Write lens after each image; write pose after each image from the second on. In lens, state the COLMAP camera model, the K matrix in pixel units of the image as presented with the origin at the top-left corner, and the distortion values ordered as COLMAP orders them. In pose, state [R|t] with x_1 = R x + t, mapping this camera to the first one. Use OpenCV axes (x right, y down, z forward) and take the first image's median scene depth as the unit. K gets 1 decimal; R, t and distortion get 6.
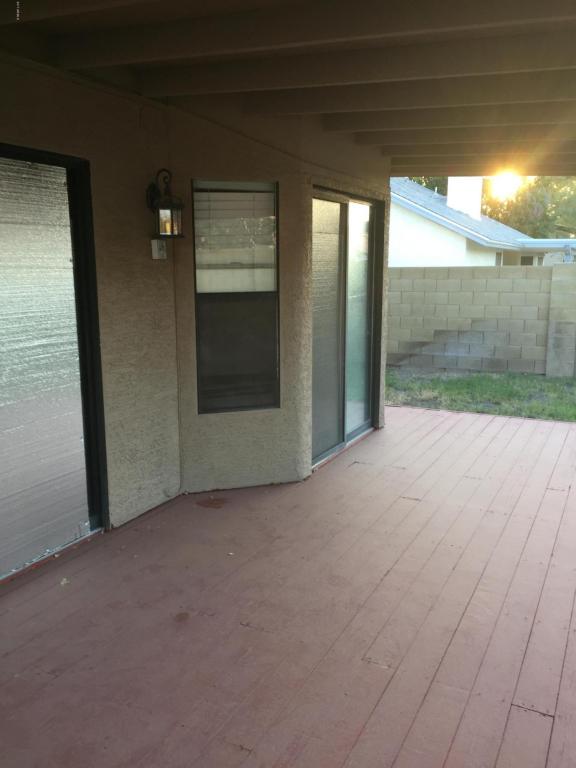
lens RADIAL K [[646.3, 0, 288.0], [0, 646.3, 384.0], [0, 0, 1]] dist [0.075559, -0.081521]
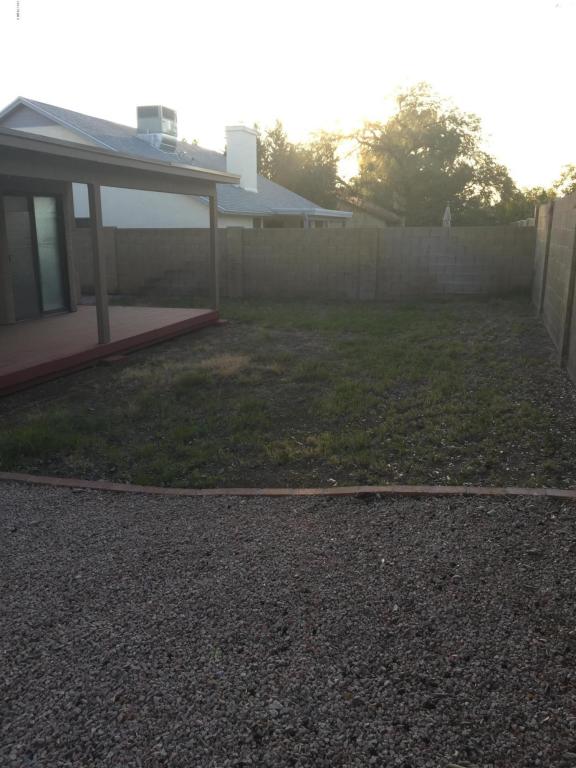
lens RADIAL K [[646.3, 0, 288.0], [0, 646.3, 384.0], [0, 0, 1]] dist [0.075559, -0.081521]
pose [[0.982692, -0.044503, 0.179823, 0.556538], [0.034196, 0.997611, 0.060018, 0.253611], [-0.182064, -0.052830, 0.981866, -1.401724]]
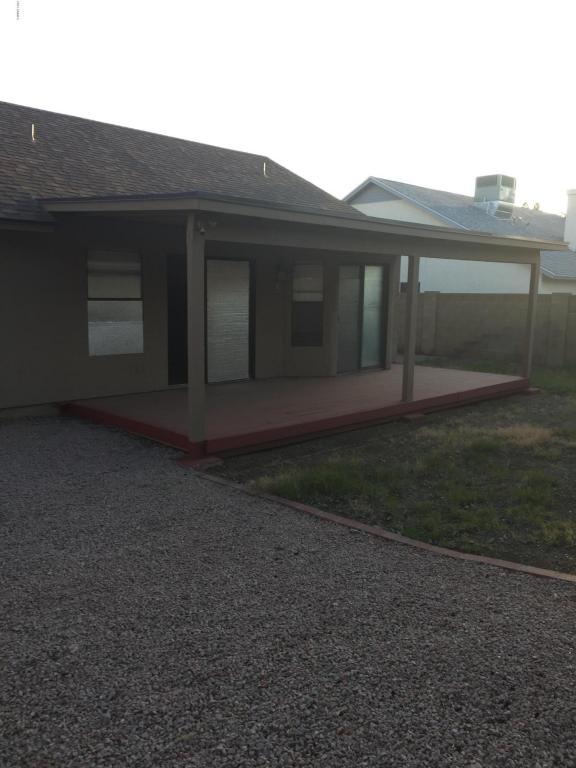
lens RADIAL K [[646.3, 0, 288.0], [0, 646.3, 384.0], [0, 0, 1]] dist [0.075559, -0.081521]
pose [[0.953866, 0.058384, -0.294503, 0.614125], [-0.068100, 0.997417, -0.022838, 0.248629], [0.292409, 0.041841, 0.955378, -1.468503]]
